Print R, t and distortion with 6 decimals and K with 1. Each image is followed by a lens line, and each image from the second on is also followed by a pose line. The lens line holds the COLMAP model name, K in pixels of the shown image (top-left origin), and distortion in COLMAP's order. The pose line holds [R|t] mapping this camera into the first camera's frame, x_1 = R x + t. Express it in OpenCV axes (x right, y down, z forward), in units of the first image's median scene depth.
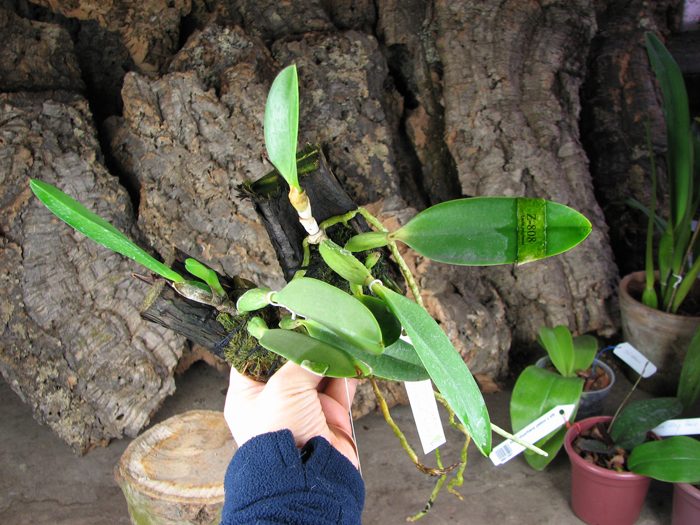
lens RADIAL K [[756.3, 0, 337.1], [0, 756.3, 284.8], [0, 0, 1]] dist [-0.198330, 0.269891]
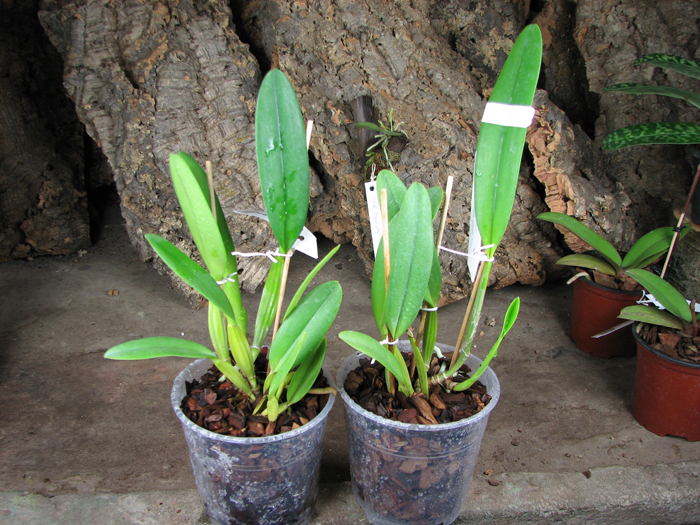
lens RADIAL K [[756.1, 0, 334.3], [0, 756.1, 284.3], [0, 0, 1]] dist [-0.209022, 0.283989]
pose [[0.991908, 0.075134, -0.102342, -0.056013], [-0.069807, 0.996061, 0.054680, 0.122070], [0.106047, -0.047094, 0.993245, 0.000006]]
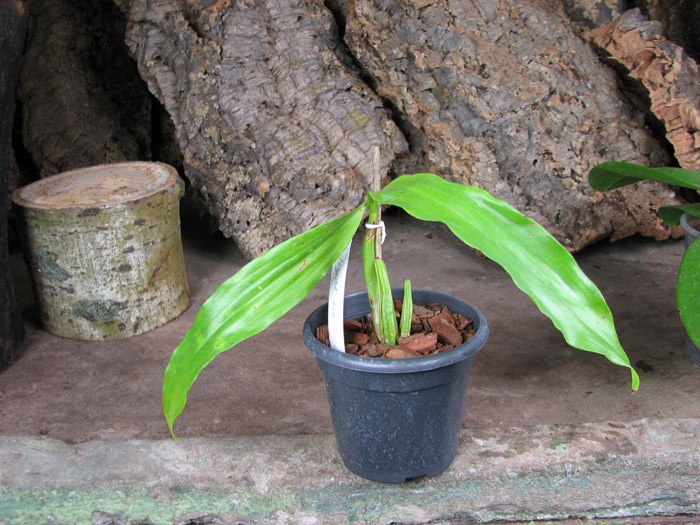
lens RADIAL K [[757.9, 0, 338.2], [0, 757.9, 278.1], [0, 0, 1]] dist [-0.204545, 0.280209]
pose [[0.973308, 0.044183, -0.225211, -0.055690], [-0.052233, 0.998187, -0.029910, 0.244567], [0.223481, 0.040875, 0.973851, 0.121633]]
